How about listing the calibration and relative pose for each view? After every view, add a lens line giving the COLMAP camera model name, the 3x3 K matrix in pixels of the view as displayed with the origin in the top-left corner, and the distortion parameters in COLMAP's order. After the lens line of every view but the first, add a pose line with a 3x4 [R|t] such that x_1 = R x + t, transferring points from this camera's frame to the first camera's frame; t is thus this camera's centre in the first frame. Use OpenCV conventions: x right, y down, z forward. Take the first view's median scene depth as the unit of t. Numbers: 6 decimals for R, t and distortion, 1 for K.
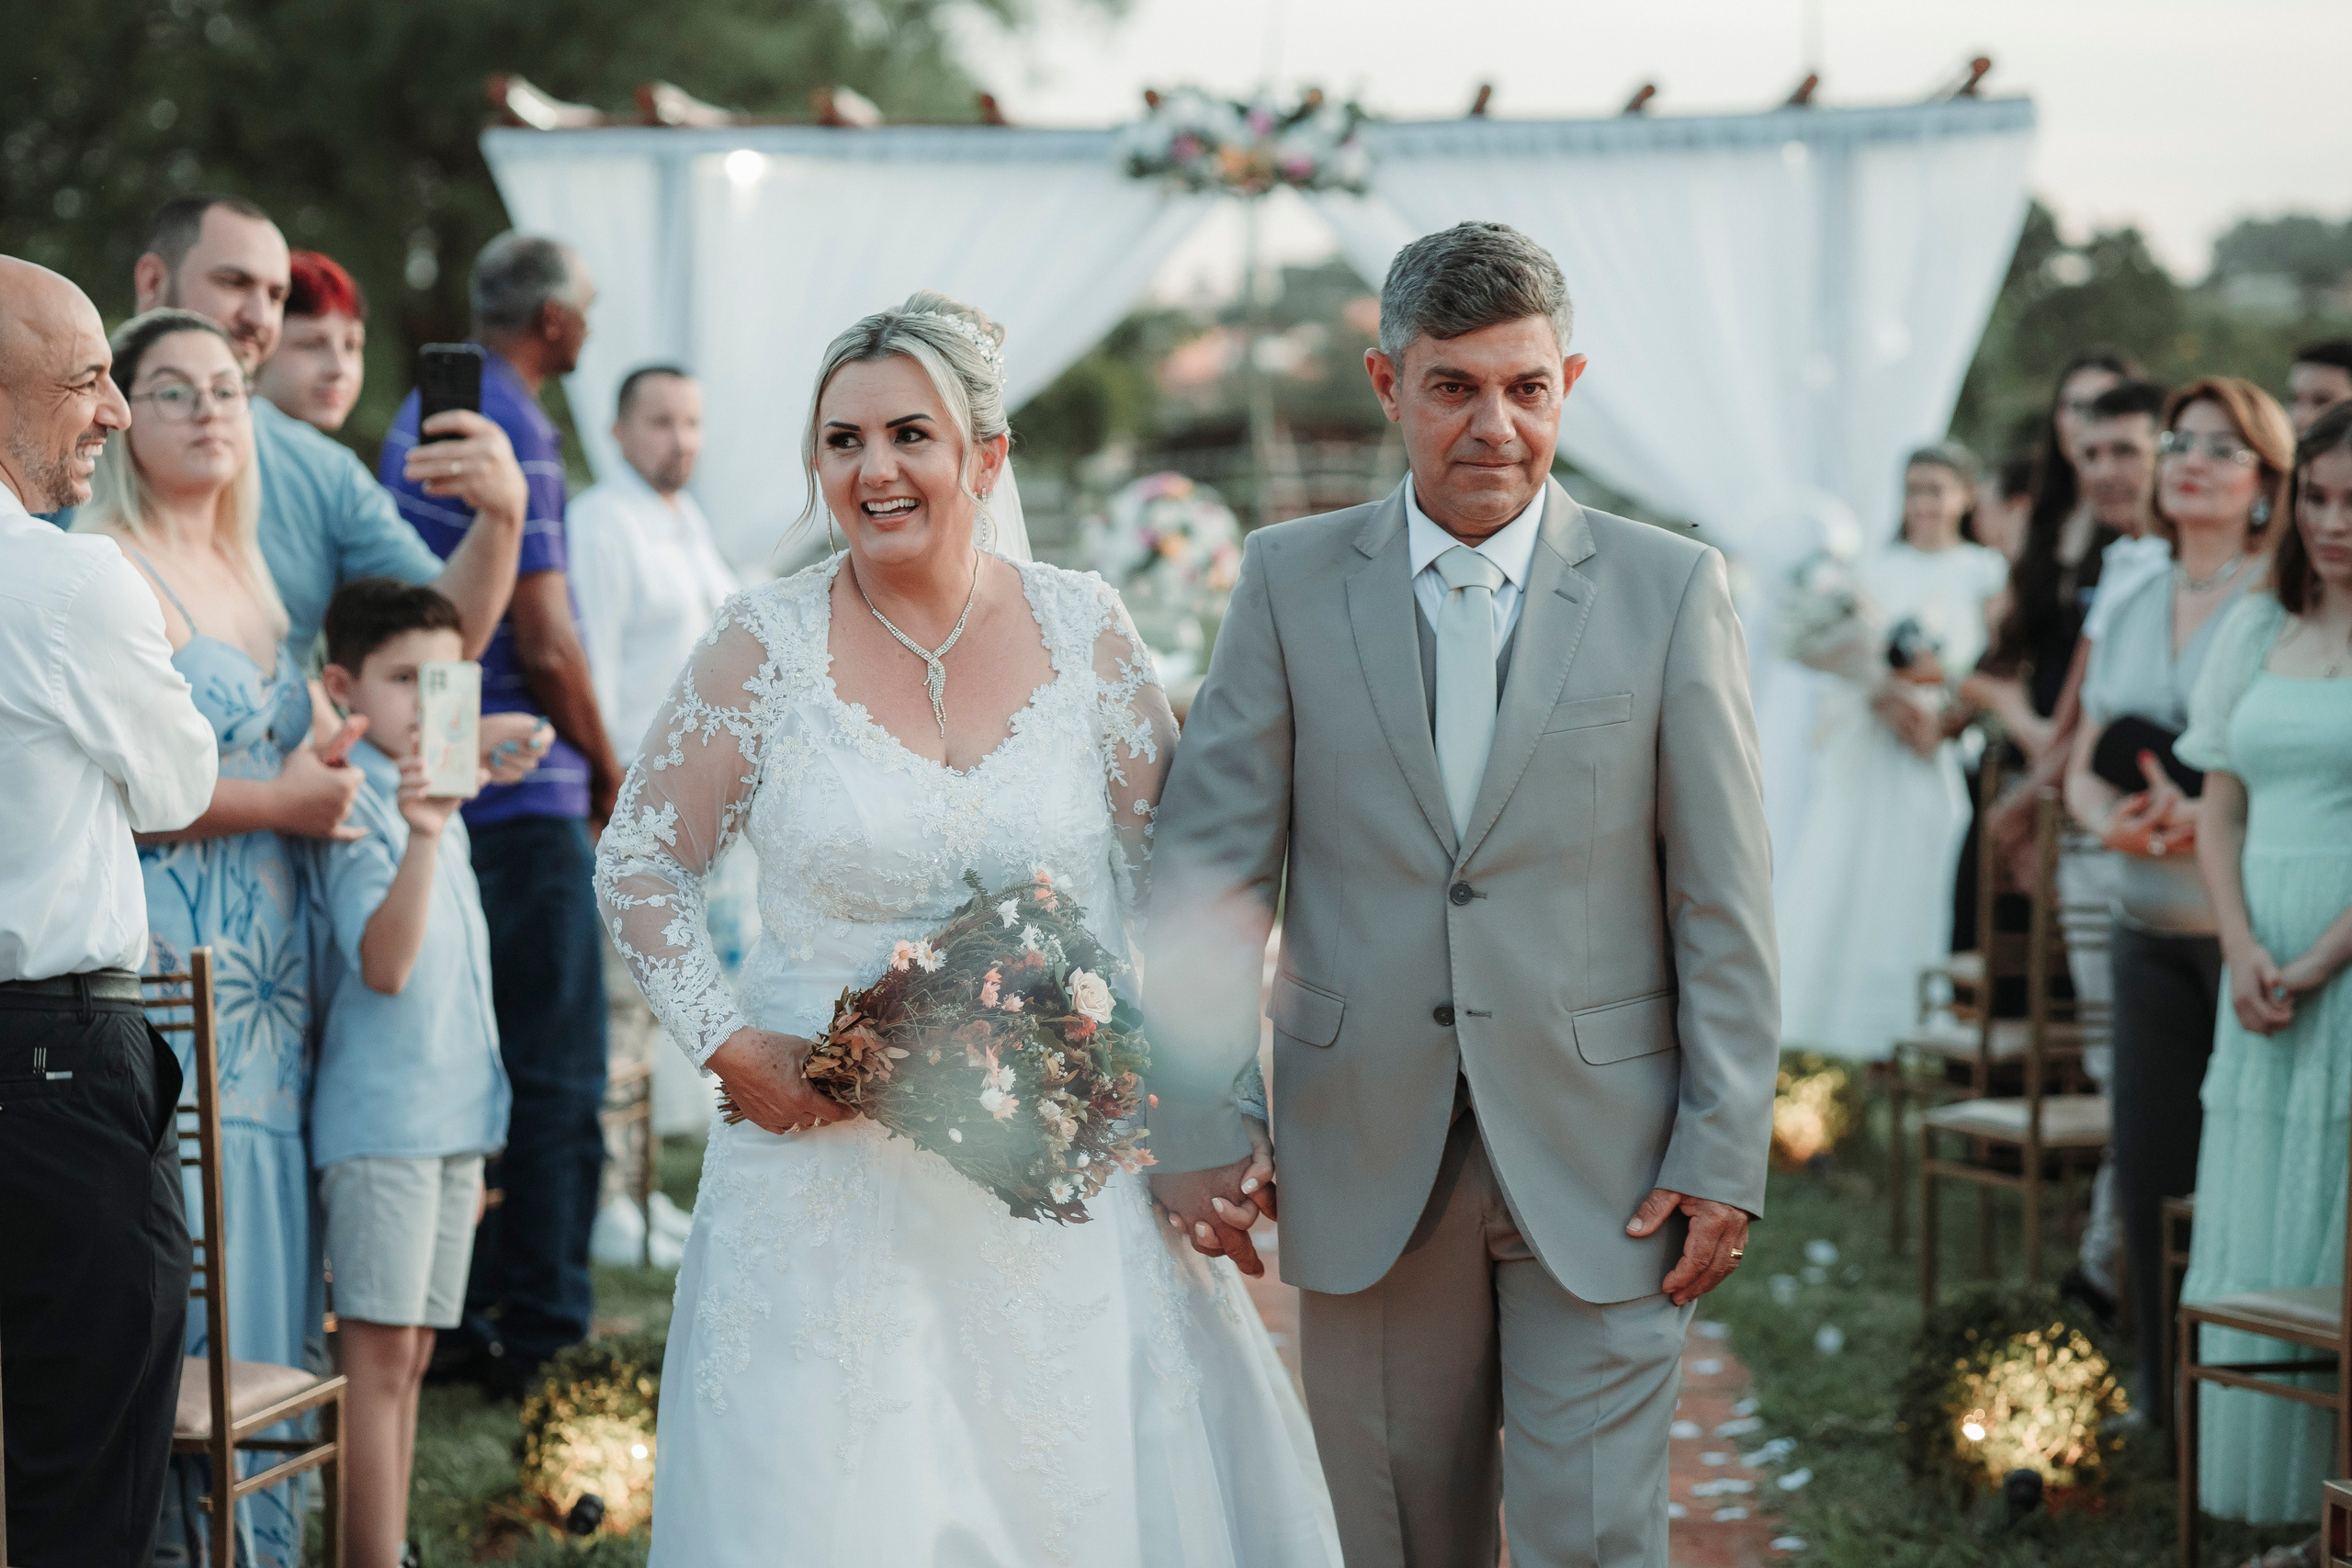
lens RADIAL K [[5498.0, 0, 1176.0], [0, 5498.0, 784.0], [0, 0, 1]] dist [0.423893, -0.085494]
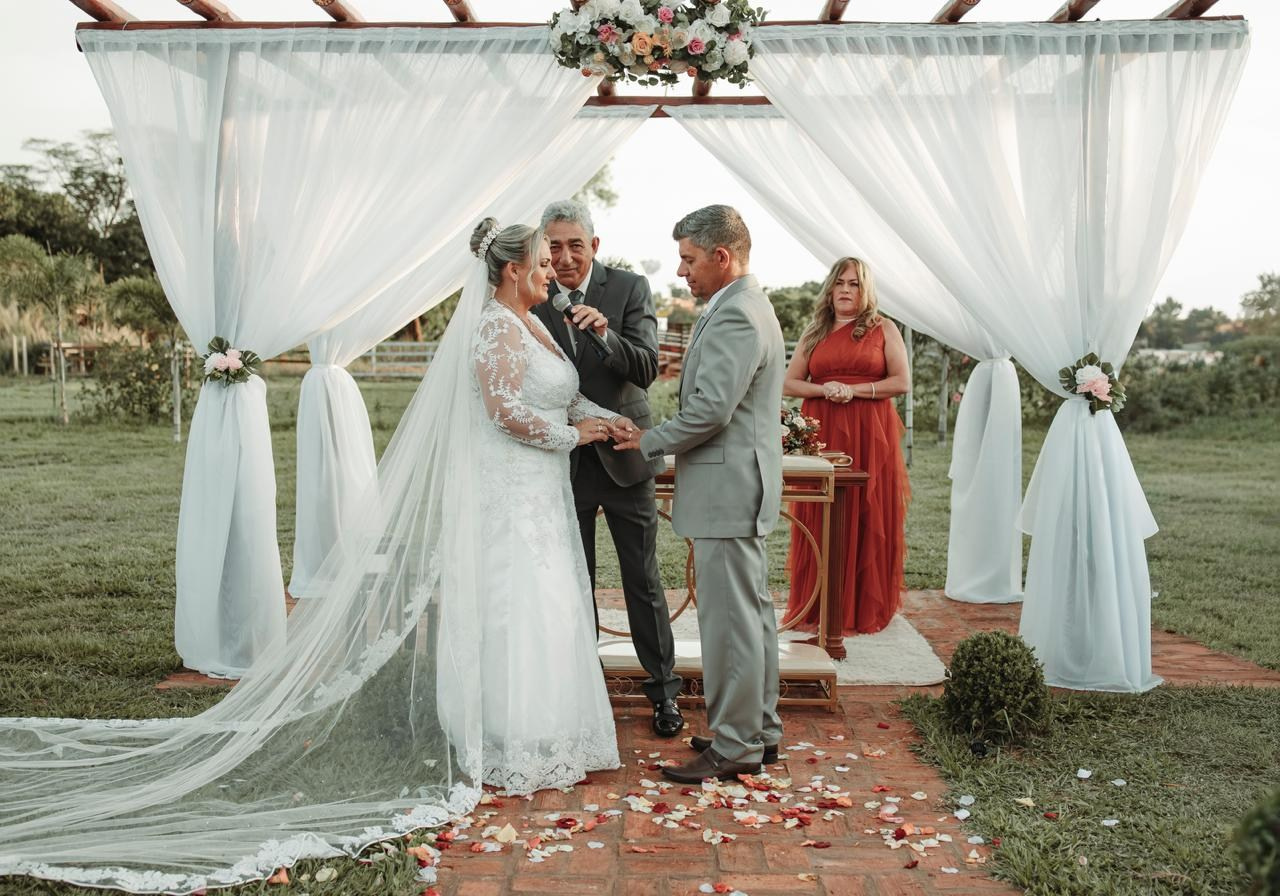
lens RADIAL K [[1423.1, 0, 638.6], [0, 1423.1, 414.7], [0, 0, 1]] dist [-0.006063, -0.494832]
pose [[0.999936, 0.009098, 0.006732, 0.015888], [-0.009050, 0.999935, -0.006993, -0.050987], [-0.006795, 0.006932, 0.999953, 1.355944]]
